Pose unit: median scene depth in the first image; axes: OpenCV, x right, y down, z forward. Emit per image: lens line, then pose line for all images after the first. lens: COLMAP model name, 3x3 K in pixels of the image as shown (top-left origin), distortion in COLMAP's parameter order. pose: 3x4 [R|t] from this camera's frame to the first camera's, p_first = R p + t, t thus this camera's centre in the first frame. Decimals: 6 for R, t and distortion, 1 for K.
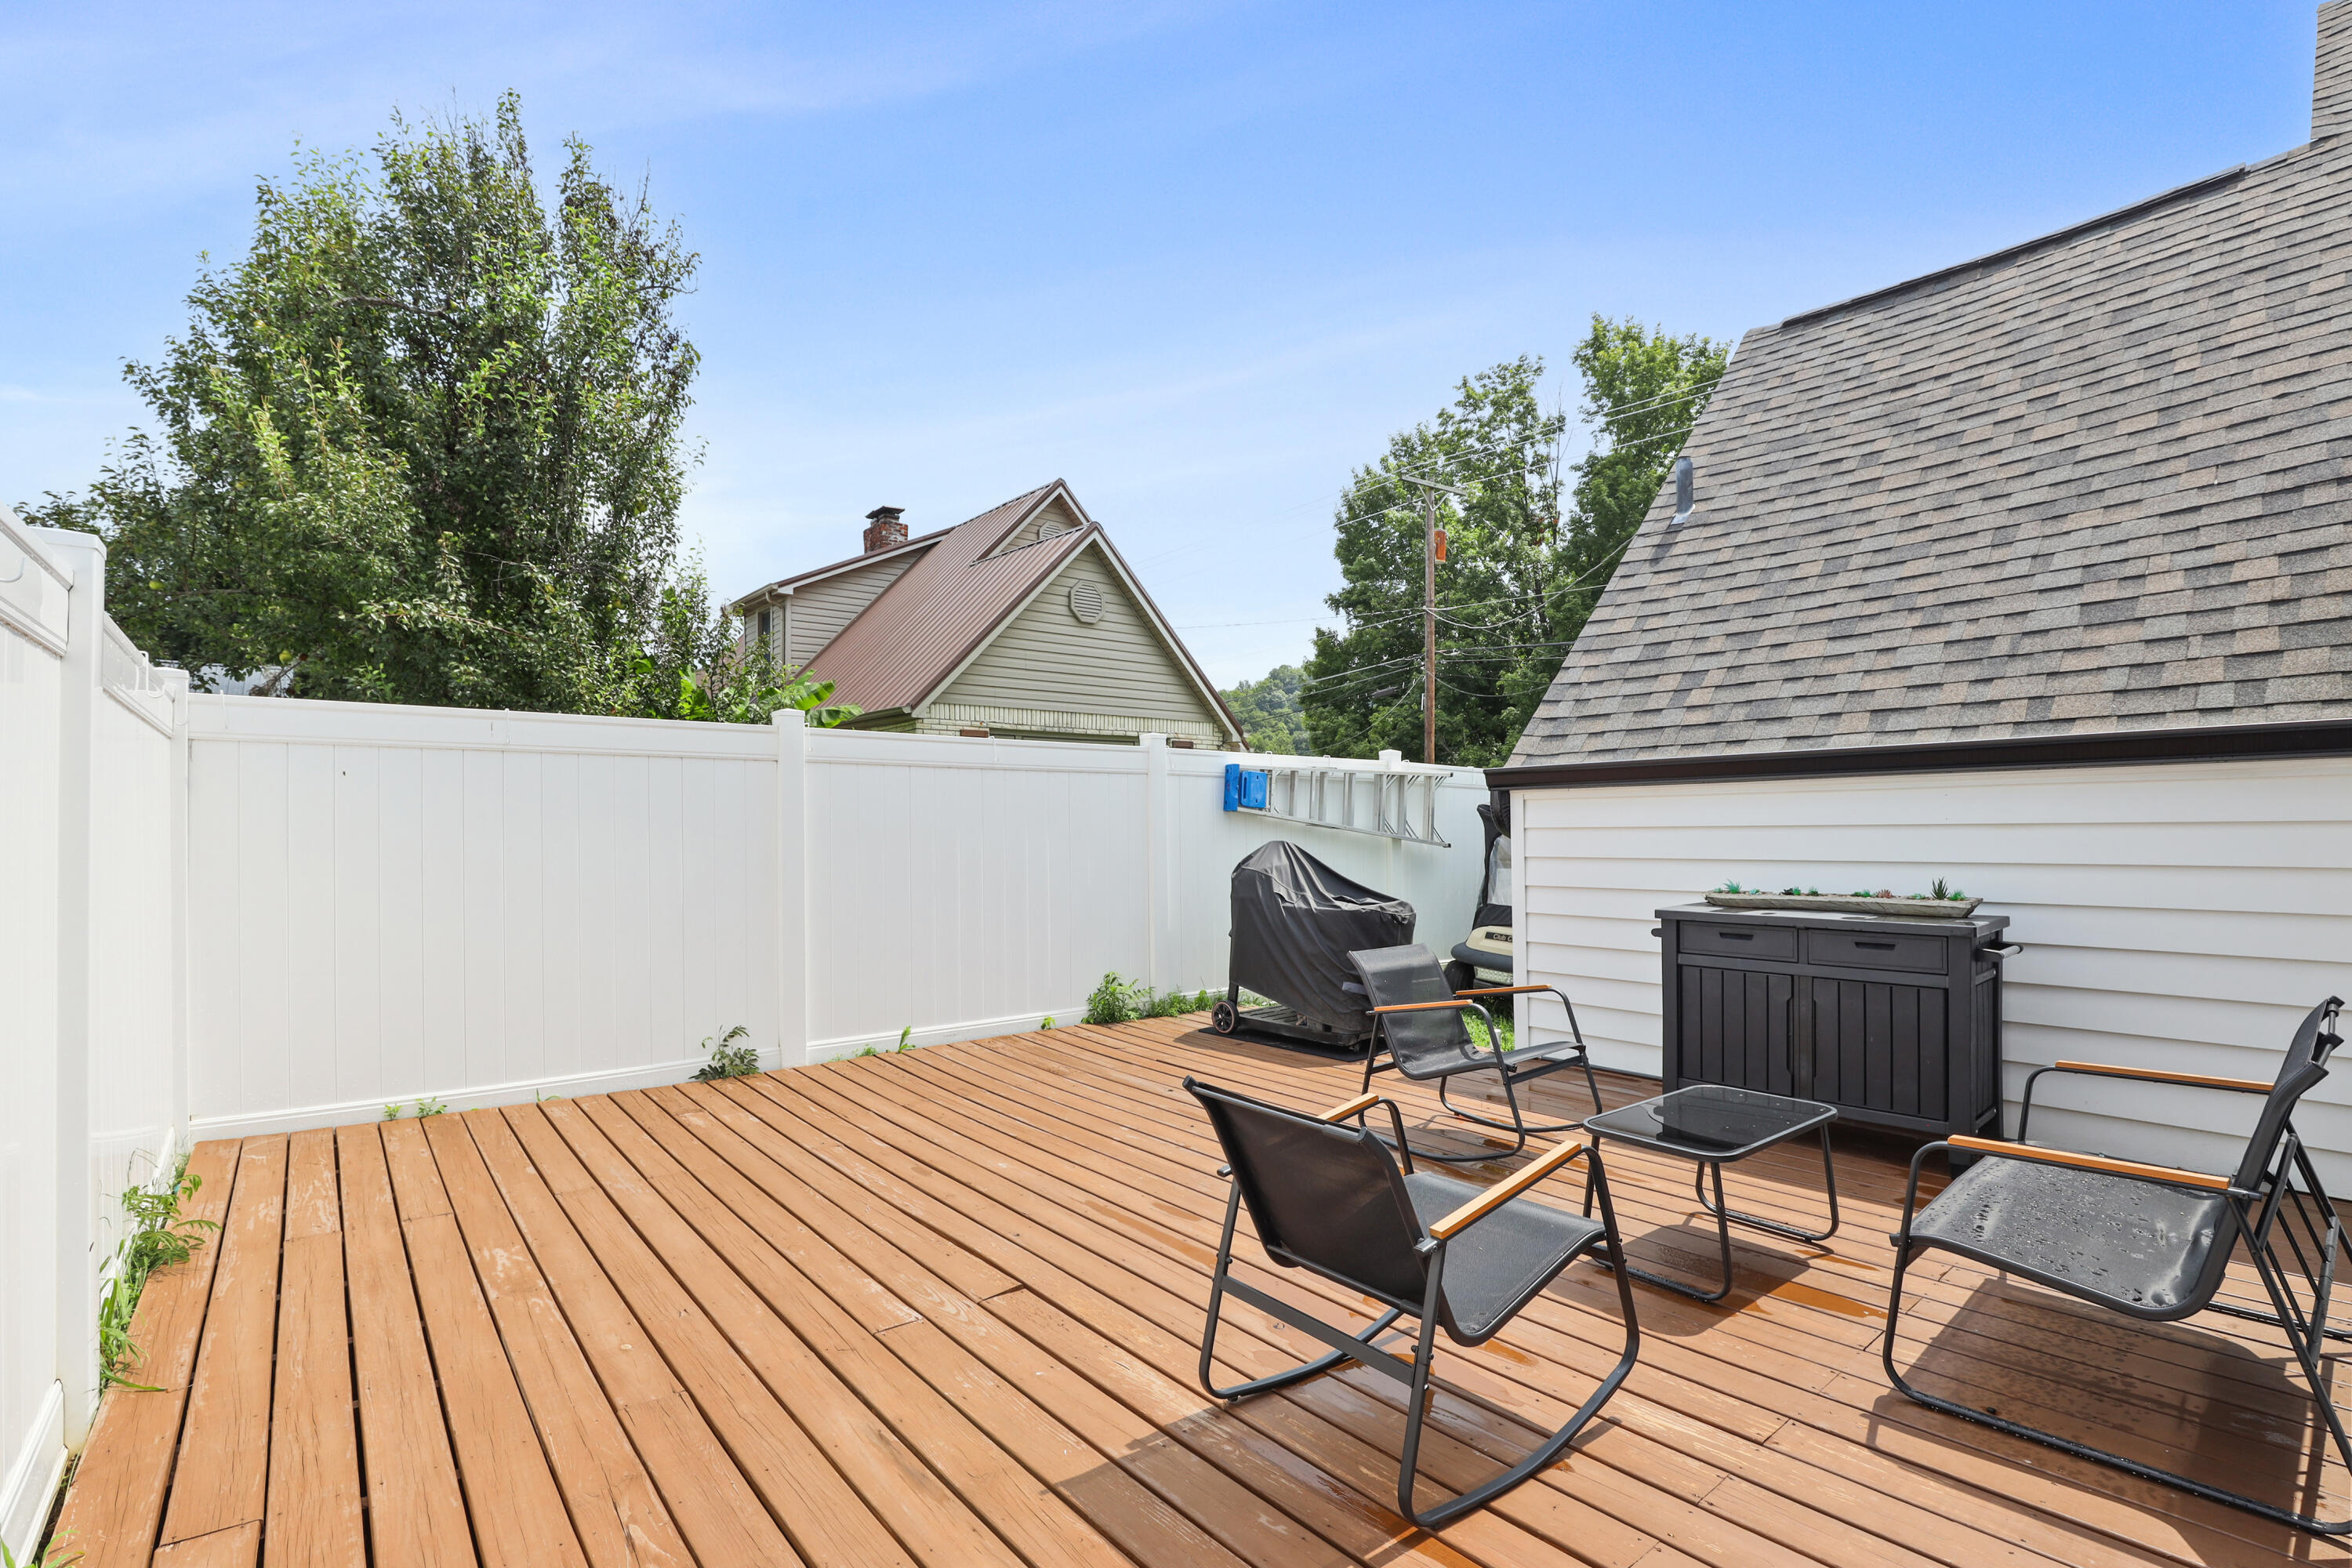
lens RADIAL K [[1060.7, 0, 1170.2], [0, 1060.7, 785.9], [0, 0, 1]] dist [-0.019055, 0.000661]
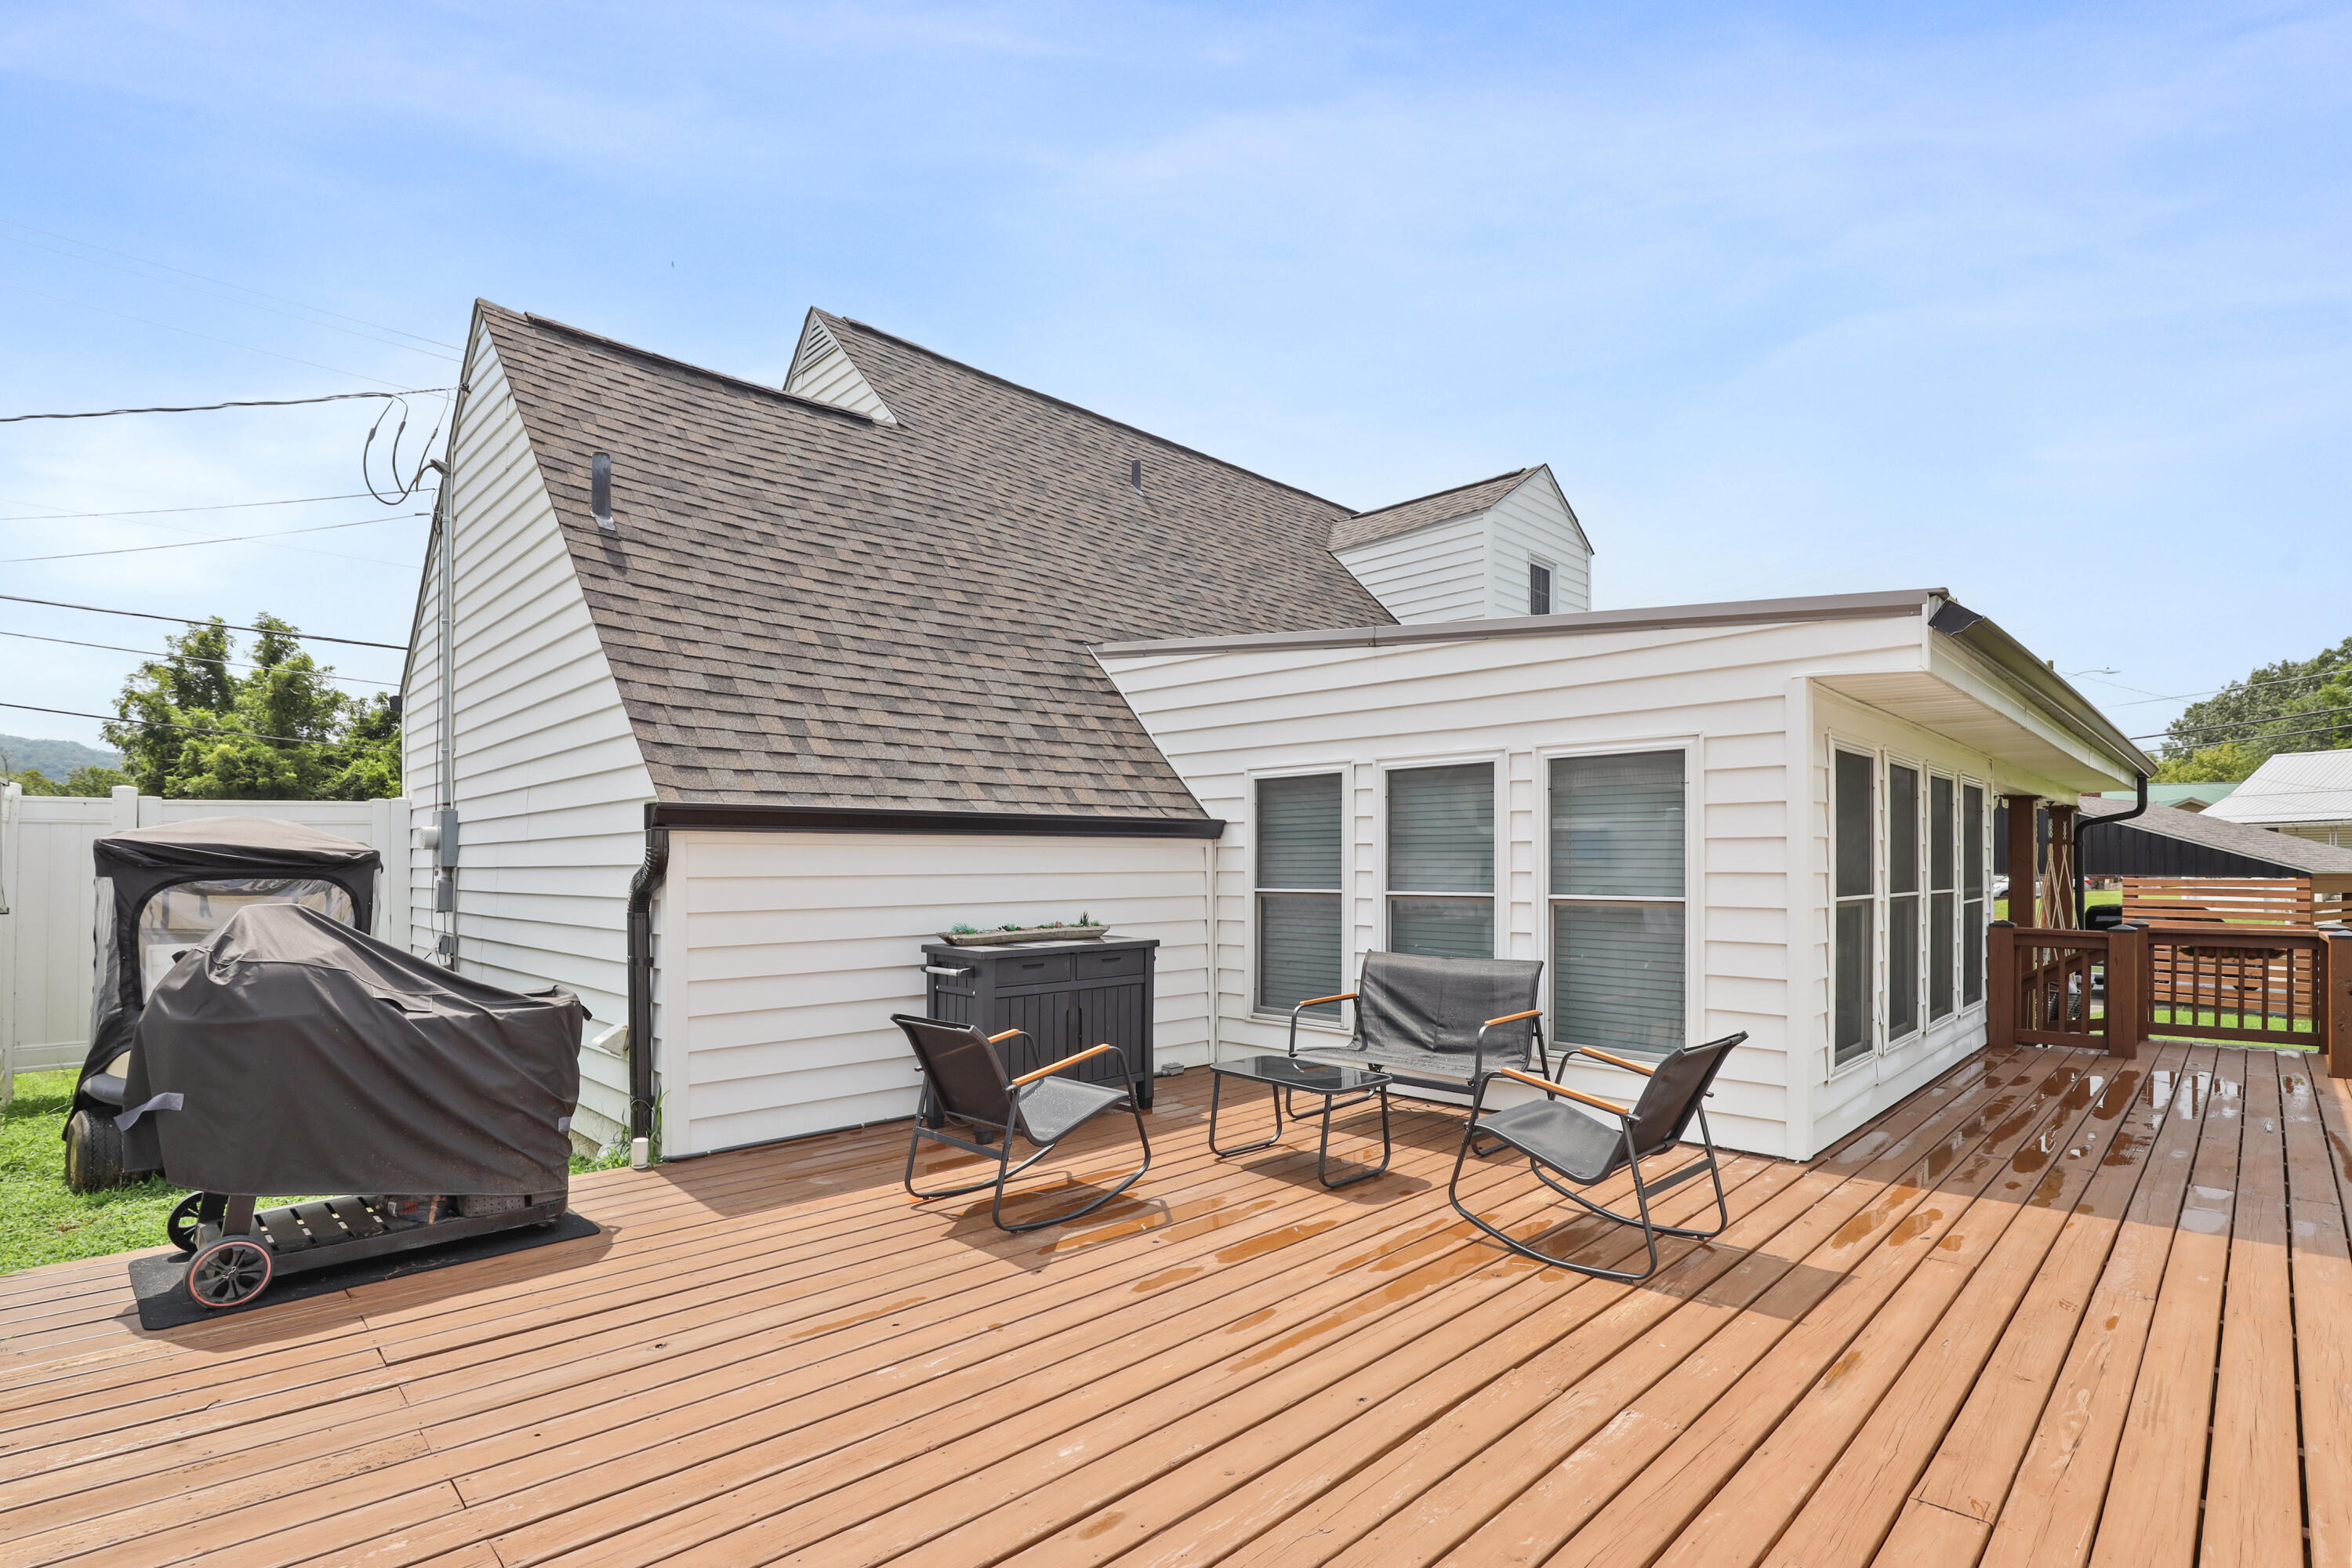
lens RADIAL K [[1116.0, 0, 1188.1], [0, 1116.0, 870.3], [0, 0, 1]] dist [-0.027157, 0.000381]
pose [[-0.099589, 0.005057, 0.995016, -0.203277], [-0.035146, 0.999345, -0.008597, 0.010386], [-0.994408, -0.035827, -0.099346, 0.262971]]
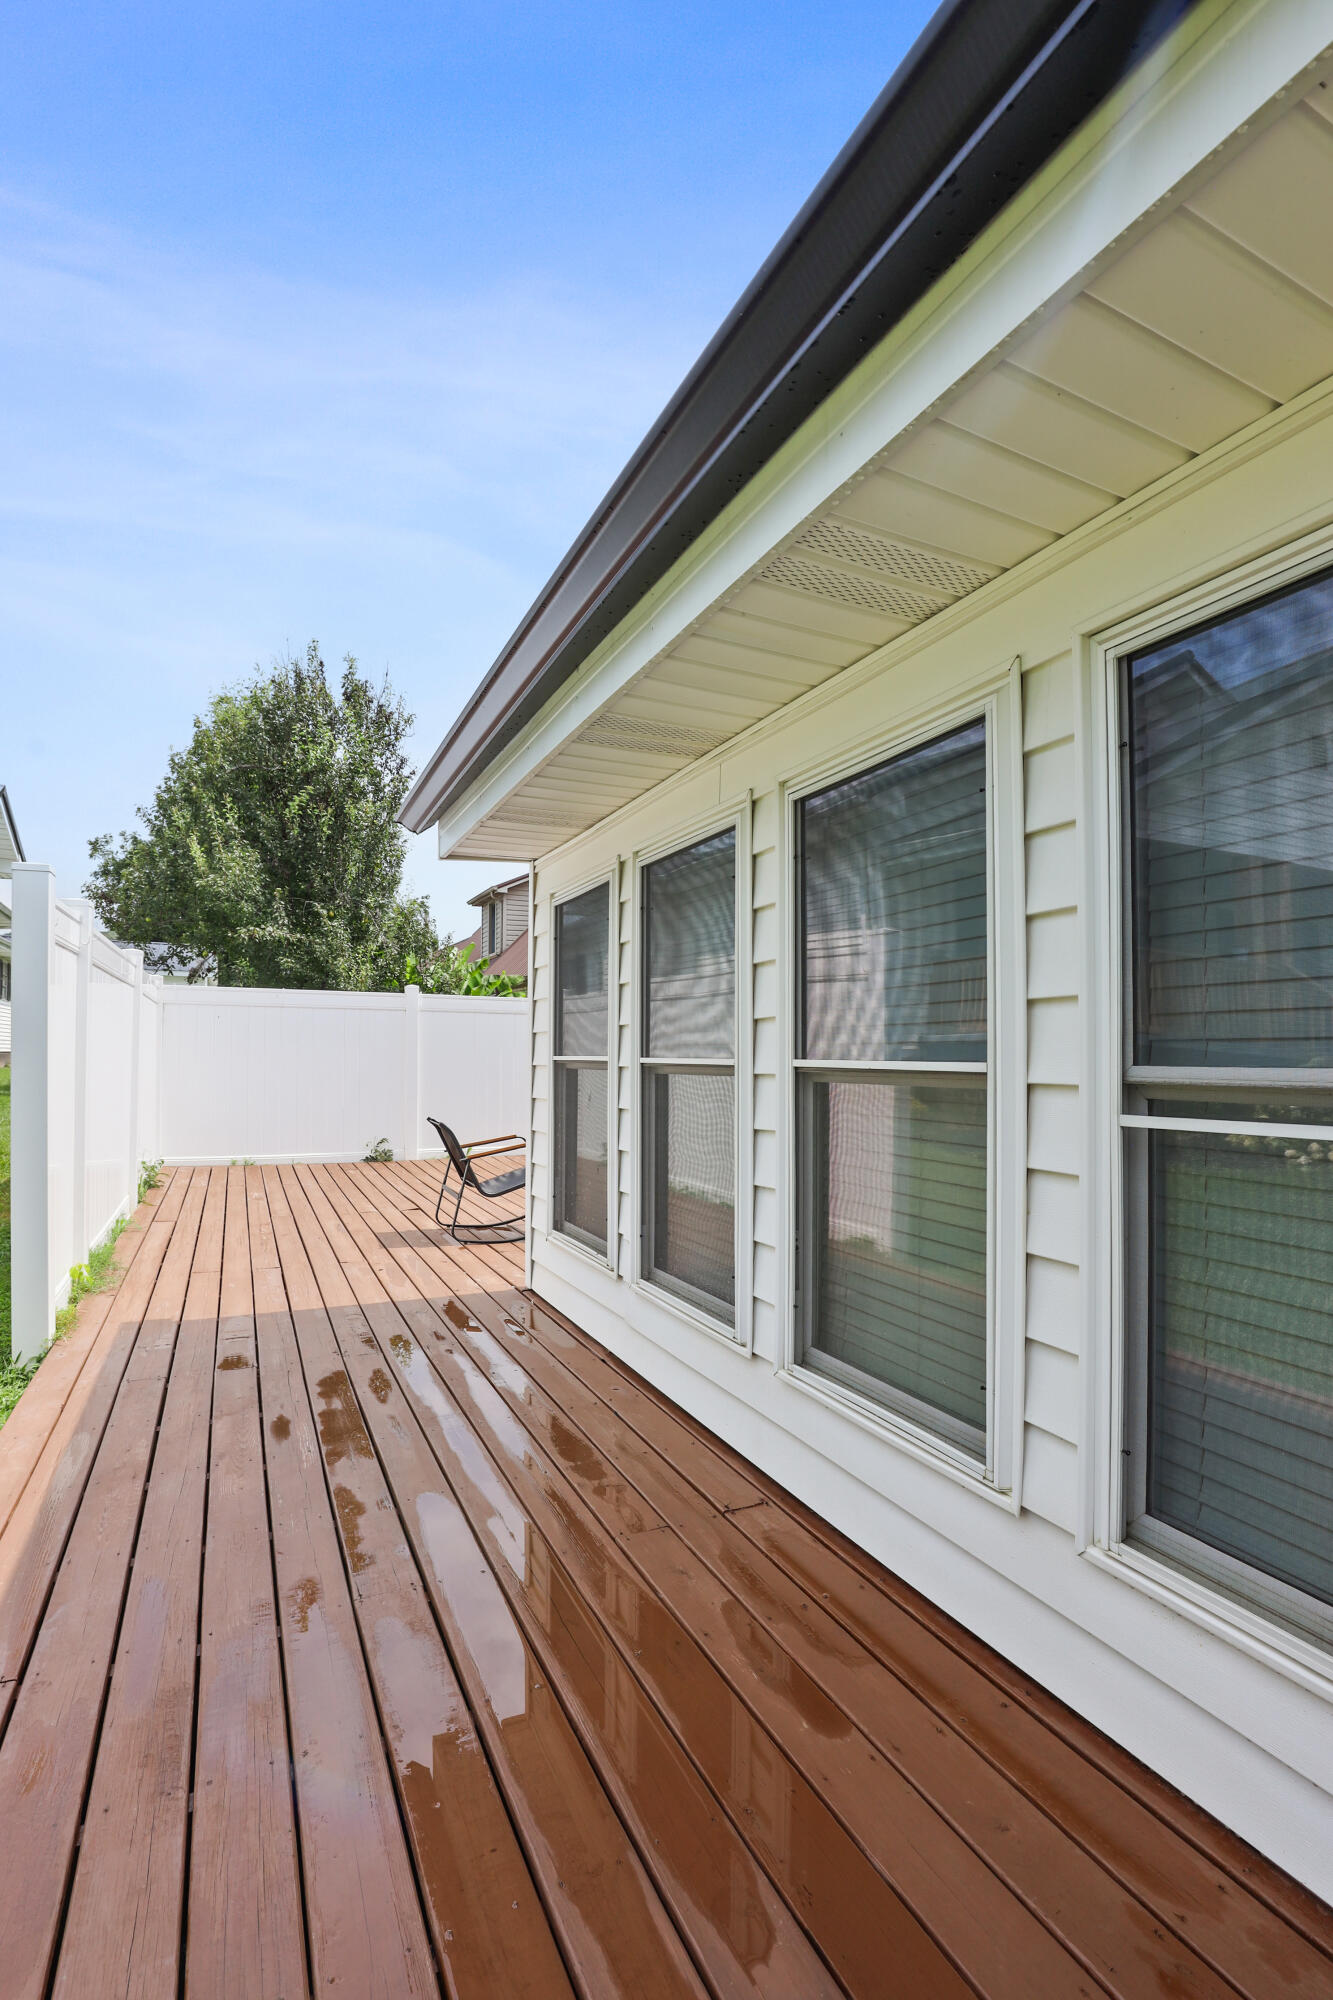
lens RADIAL K [[901.9, 0, 666.5], [0, 901.9, 1000.0], [0, 0, 1]] dist [-0.019055, 0.000661]
pose [[0.971613, -0.003687, -0.236549, 0.393693], [-0.001893, 0.999725, -0.023357, -0.003155], [0.236570, 0.023142, 0.971339, -0.426322]]
